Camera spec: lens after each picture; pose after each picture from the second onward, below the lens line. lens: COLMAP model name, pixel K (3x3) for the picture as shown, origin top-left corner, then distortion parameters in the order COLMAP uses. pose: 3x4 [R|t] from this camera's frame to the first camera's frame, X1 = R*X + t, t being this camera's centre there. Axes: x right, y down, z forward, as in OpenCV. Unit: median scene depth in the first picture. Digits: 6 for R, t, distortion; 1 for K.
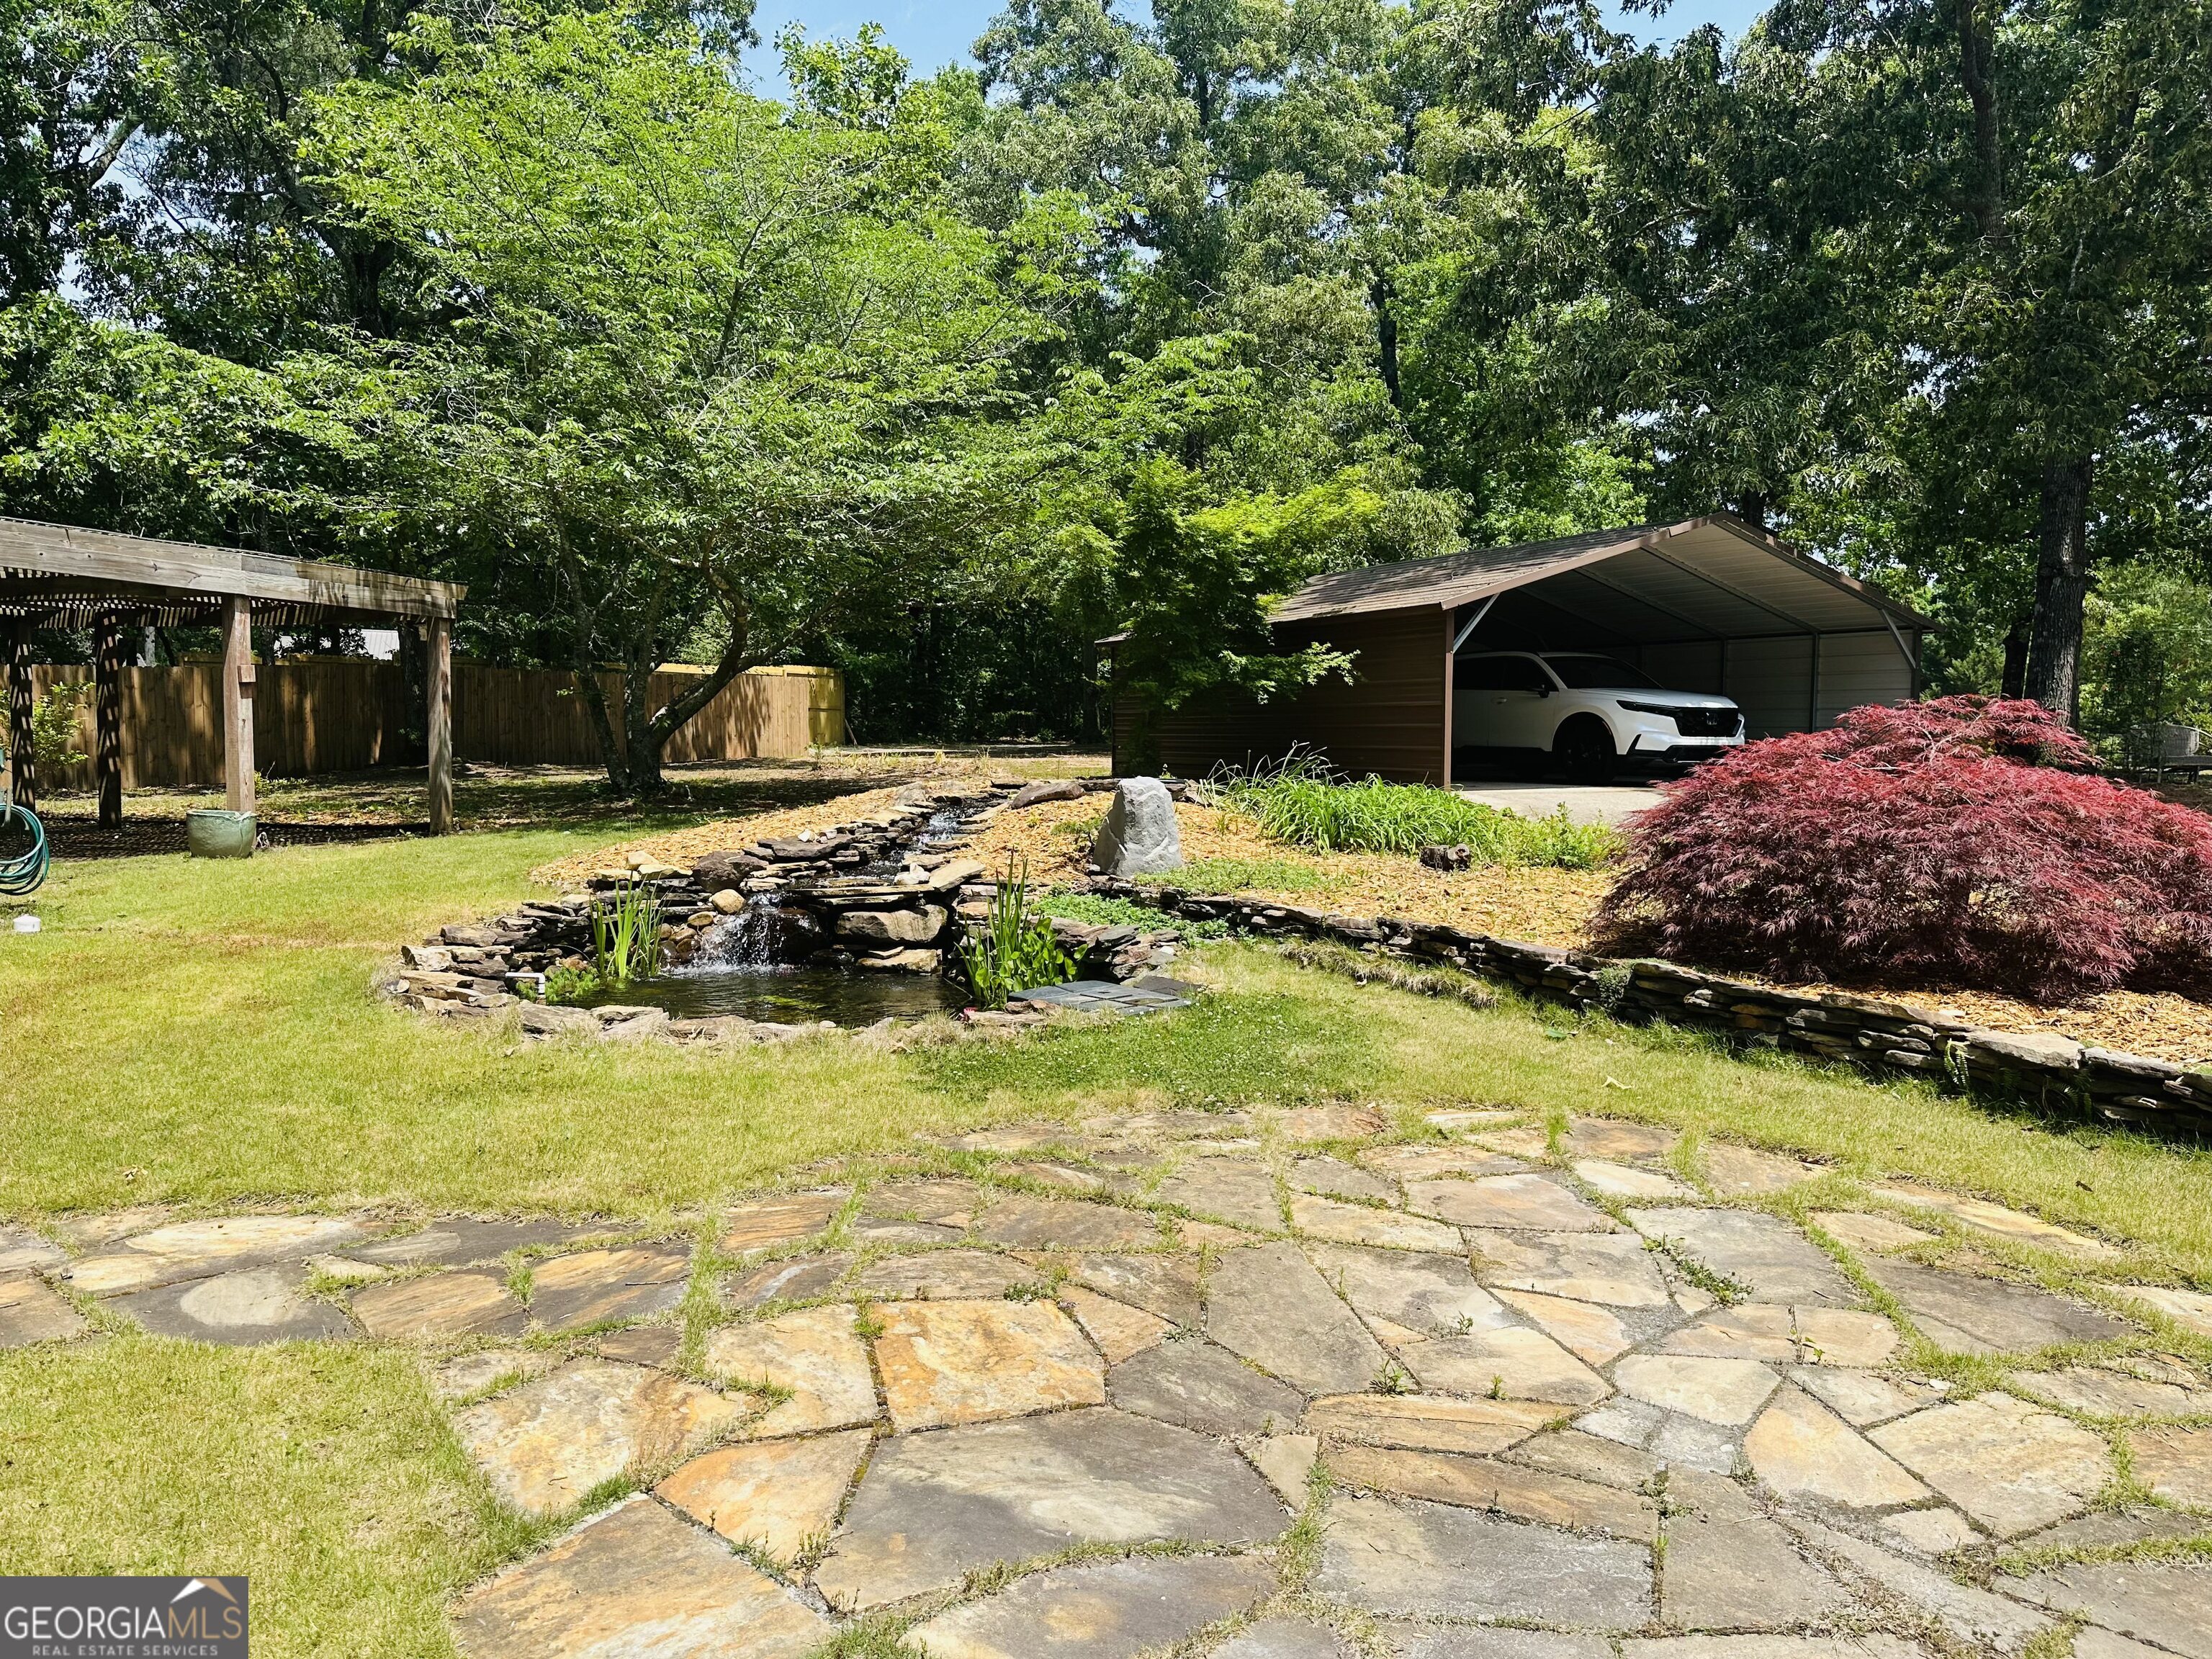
lens RADIAL K [[1568.0, 0, 1113.6], [0, 1568.0, 825.8], [0, 0, 1]] dist [0.067437, -0.084762]
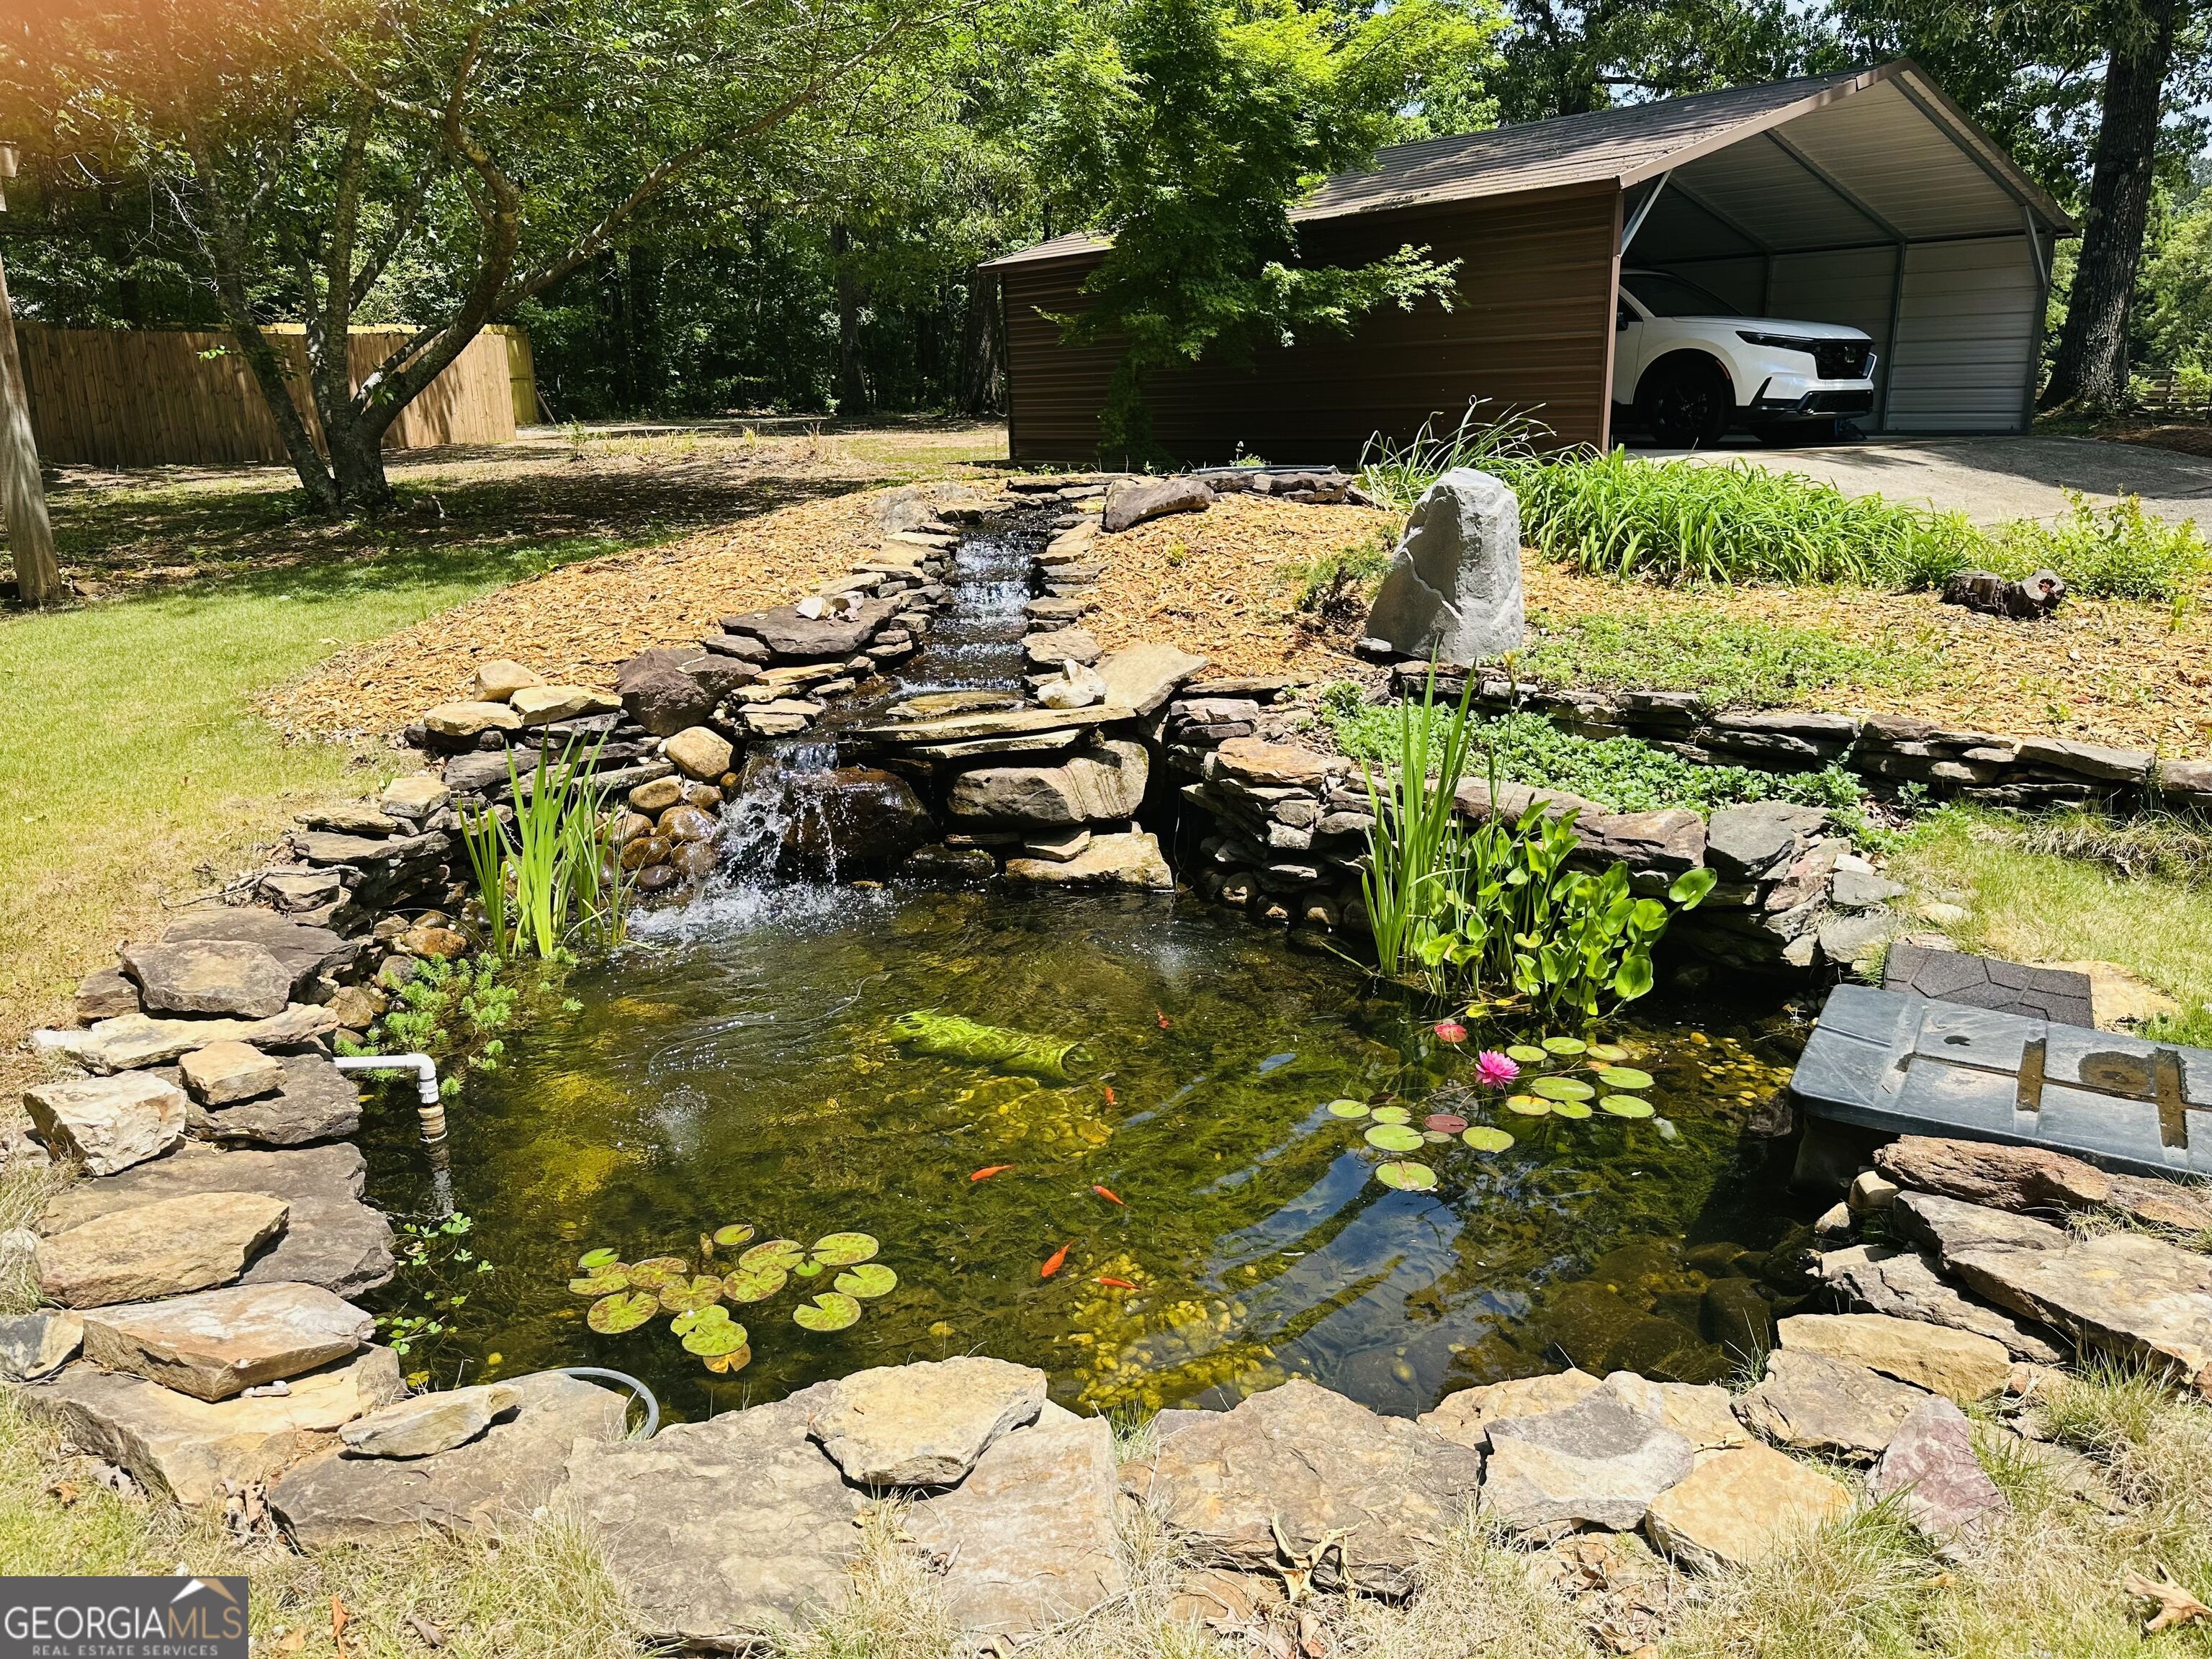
lens RADIAL K [[1568.0, 0, 1128.2], [0, 1568.0, 881.5], [0, 0, 1]] dist [0.067437, -0.084762]
pose [[0.980515, -0.081449, 0.178765, -0.158148], [0.037458, 0.970818, 0.236873, -0.020508], [-0.192842, -0.225561, 0.954953, 0.371586]]
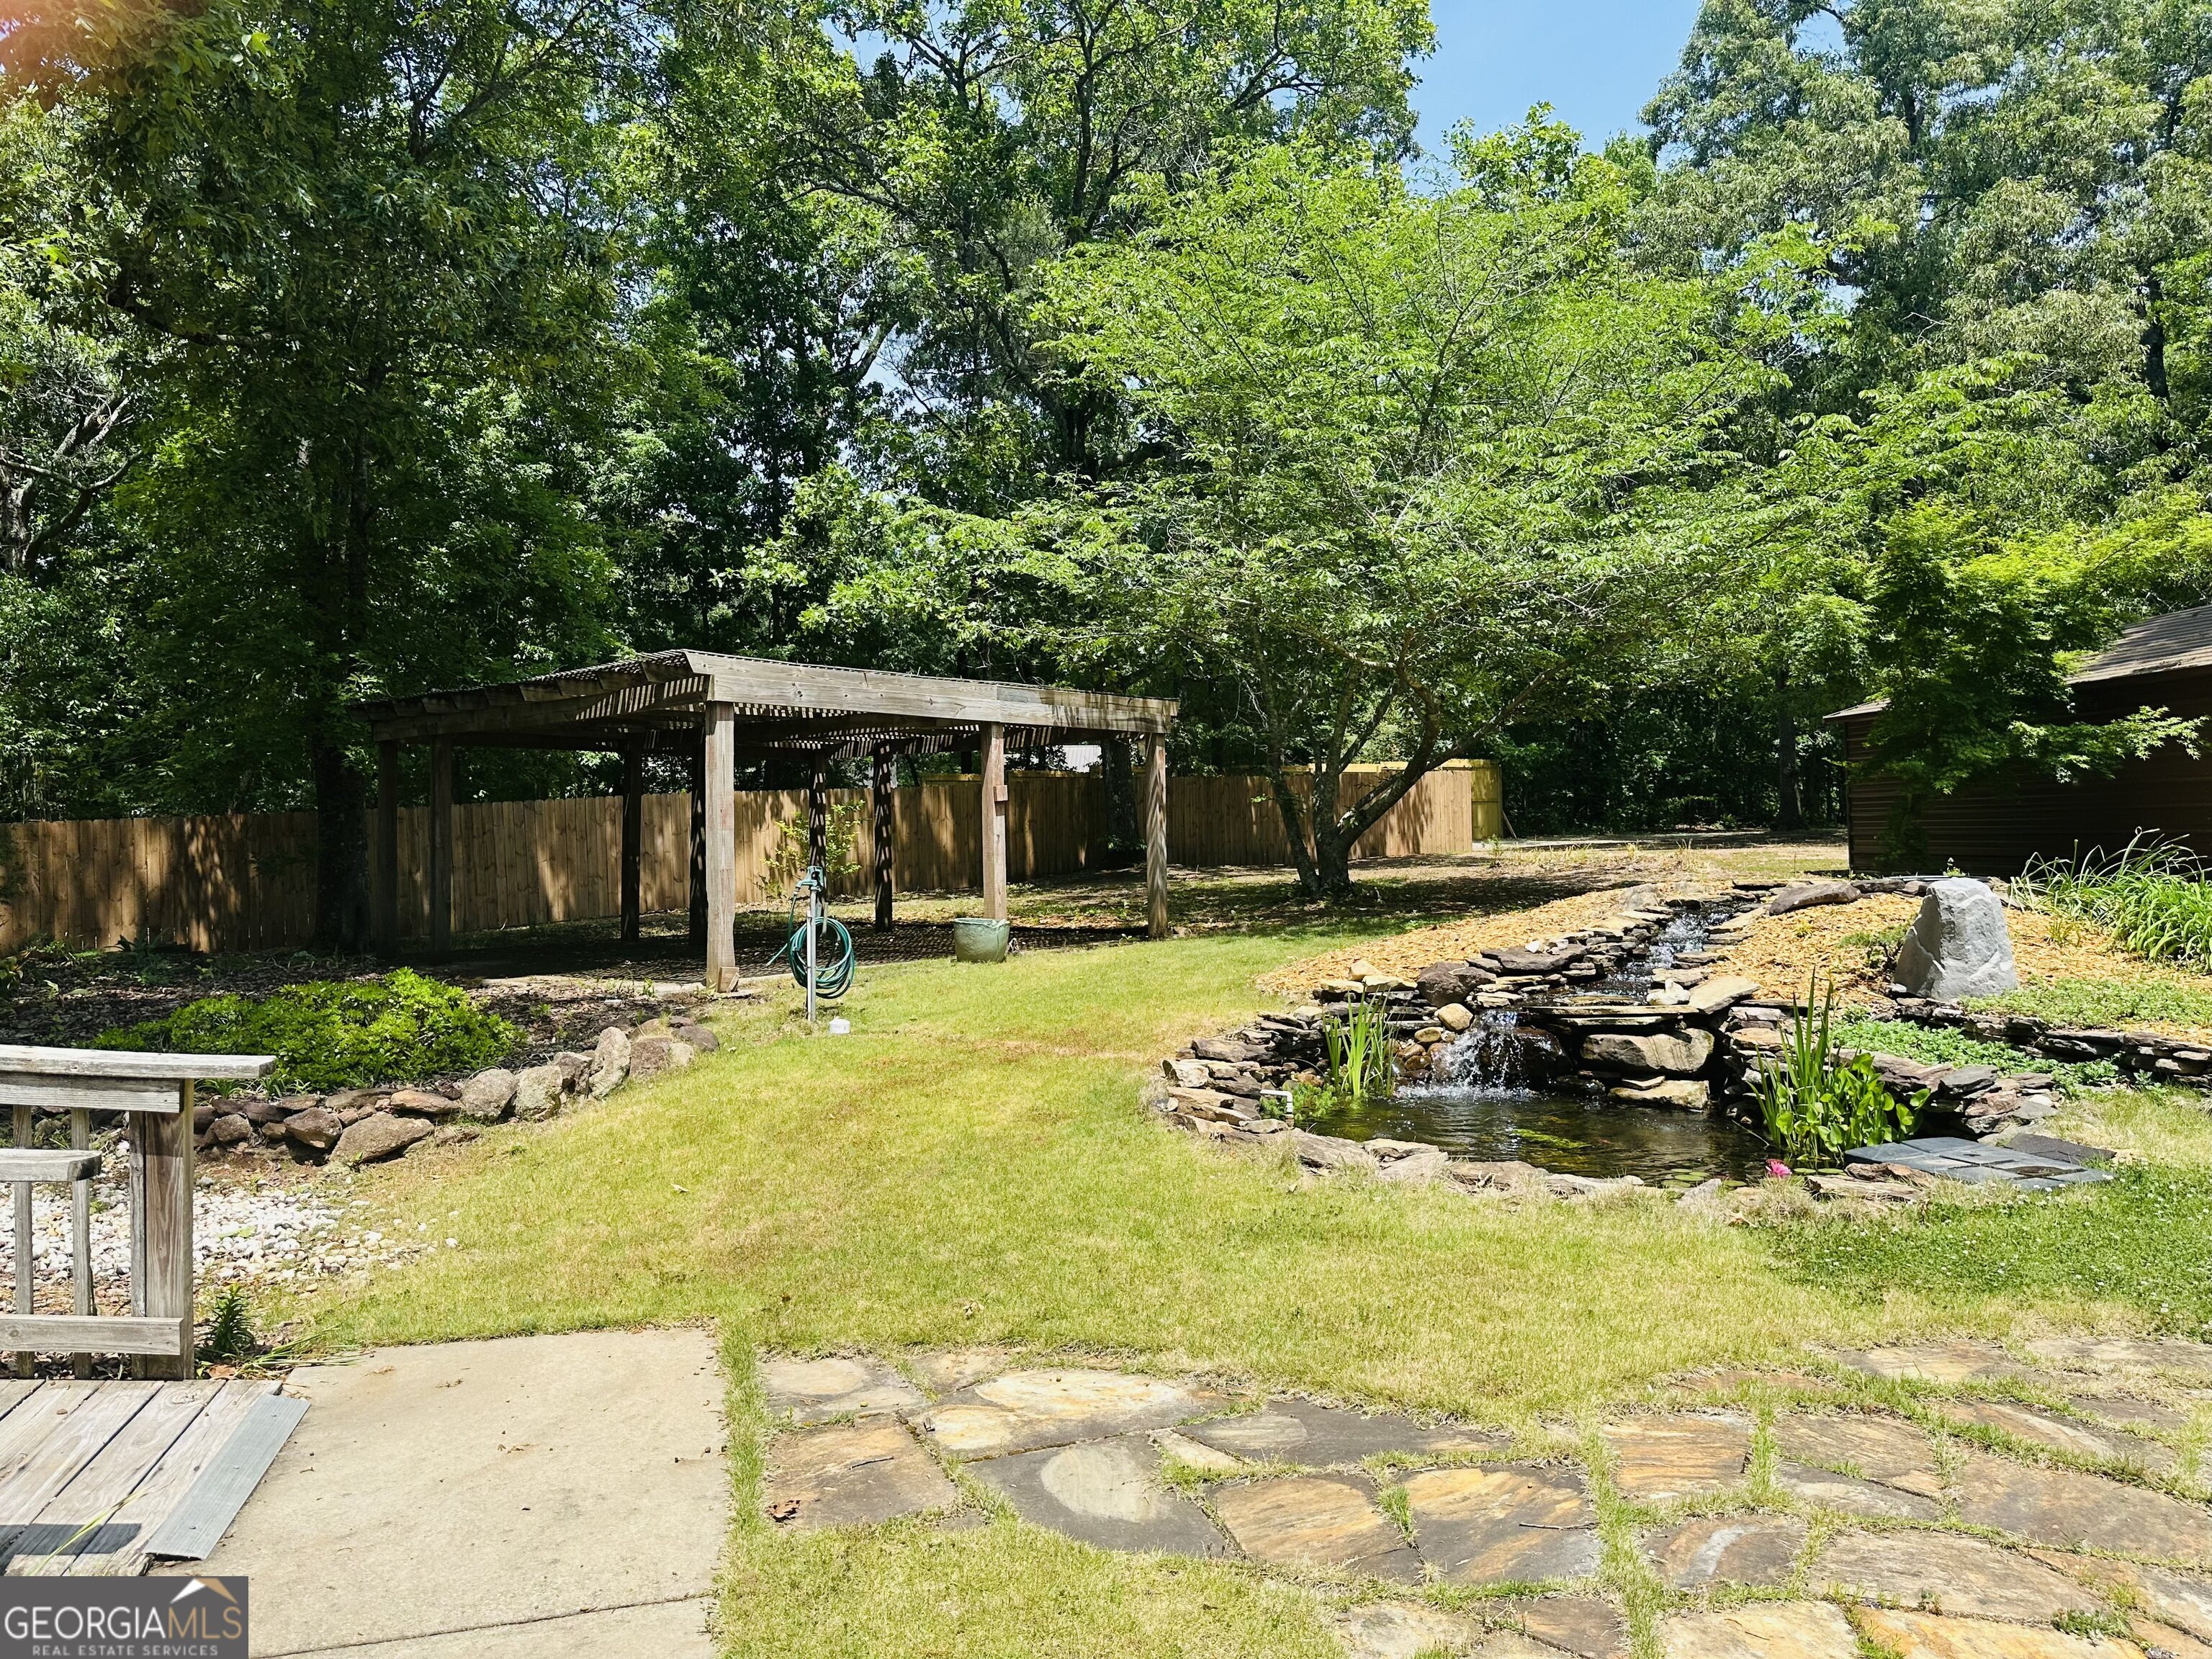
lens RADIAL K [[1568.0, 0, 1091.6], [0, 1568.0, 811.6], [0, 0, 1]] dist [0.067437, -0.084762]
pose [[0.914666, -0.028336, -0.403216, -0.047925], [0.000393, 0.997602, -0.069215, -0.006848], [0.404210, 0.063150, 0.912483, 0.038177]]
